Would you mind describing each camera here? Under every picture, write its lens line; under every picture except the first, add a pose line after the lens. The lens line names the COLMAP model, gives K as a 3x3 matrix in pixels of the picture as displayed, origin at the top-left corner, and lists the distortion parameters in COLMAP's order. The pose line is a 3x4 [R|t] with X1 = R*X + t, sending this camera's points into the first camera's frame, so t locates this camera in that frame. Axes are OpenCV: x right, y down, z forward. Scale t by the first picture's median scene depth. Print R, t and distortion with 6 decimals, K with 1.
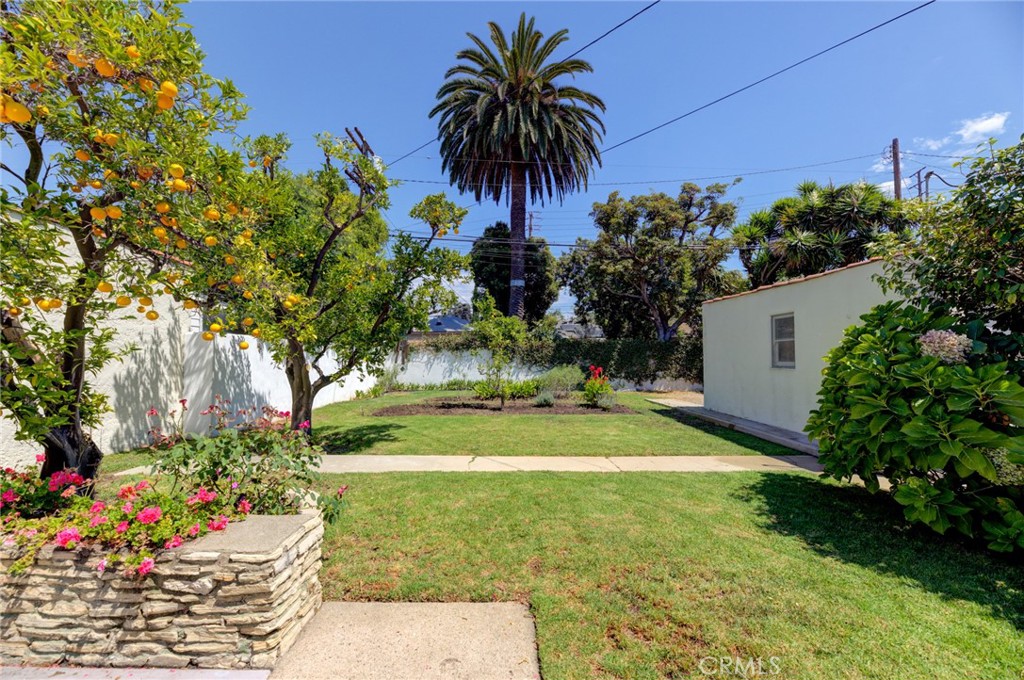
lens RADIAL K [[413.8, 0, 511.4], [0, 413.8, 338.0], [0, 0, 1]] dist [-0.001863, -0.000730]
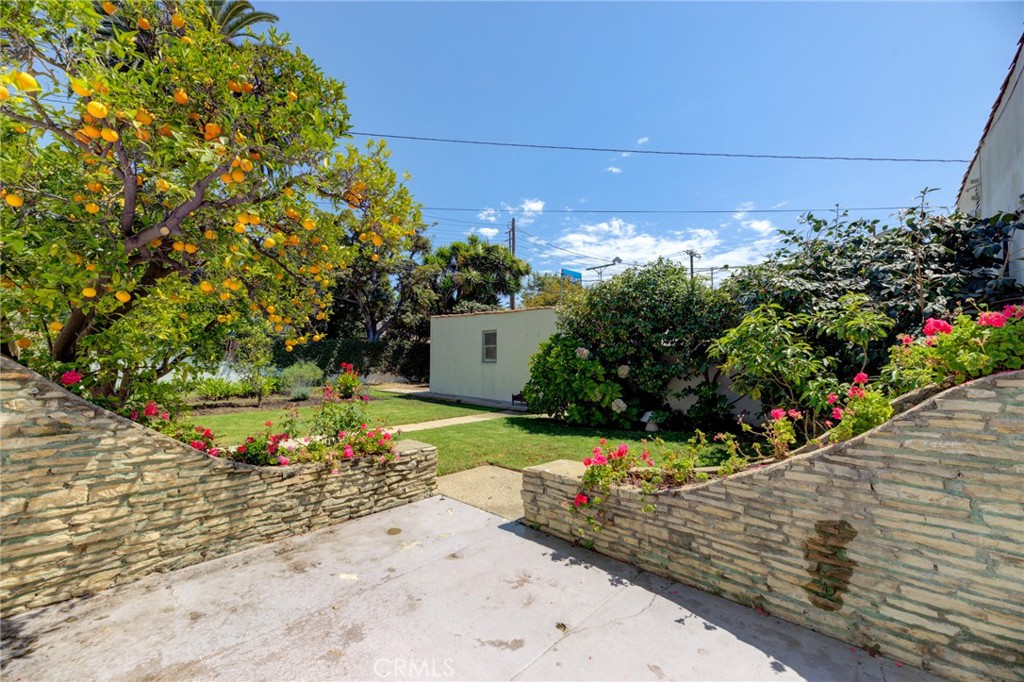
lens RADIAL K [[413.8, 0, 511.4], [0, 413.8, 339.0], [0, 0, 1]] dist [-0.001863, -0.000730]
pose [[0.682788, 0.034970, 0.729779, -0.516311], [-0.041587, 0.999095, -0.008966, -0.012848], [-0.729432, -0.024227, 0.683624, -0.212131]]
